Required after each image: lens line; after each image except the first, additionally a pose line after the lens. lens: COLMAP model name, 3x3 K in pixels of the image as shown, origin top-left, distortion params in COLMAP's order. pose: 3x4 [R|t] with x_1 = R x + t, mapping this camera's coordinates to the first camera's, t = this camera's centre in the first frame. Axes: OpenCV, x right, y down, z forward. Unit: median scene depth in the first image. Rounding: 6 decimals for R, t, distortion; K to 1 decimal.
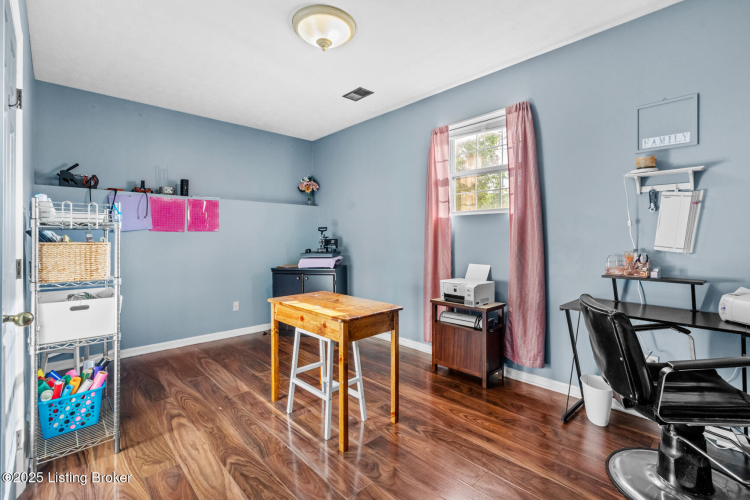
lens RADIAL K [[336.7, 0, 373.3], [0, 336.7, 243.2], [0, 0, 1]] dist [-0.004093, -0.000244]
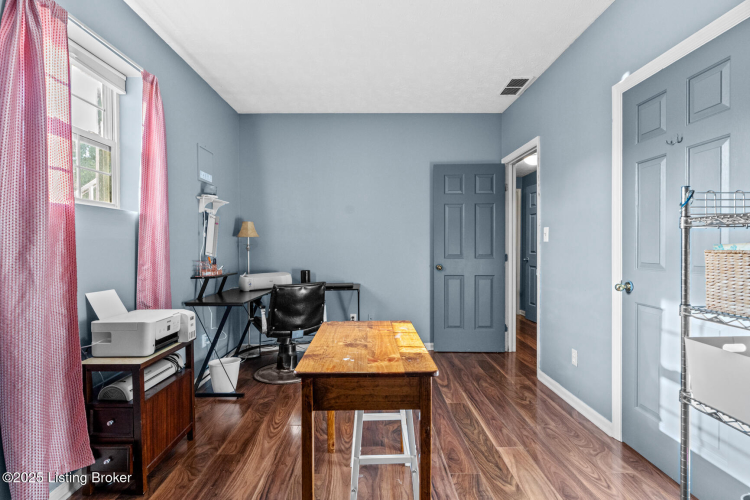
lens RADIAL K [[377.1, 0, 373.6], [0, 377.1, 248.2], [0, 0, 1]] dist [0.000182, 0.000055]
pose [[-0.737833, -0.000558, 0.674983, -0.831529], [0.012665, 0.999812, 0.014671, -0.026765], [-0.674864, 0.019373, -0.737687, 1.976498]]
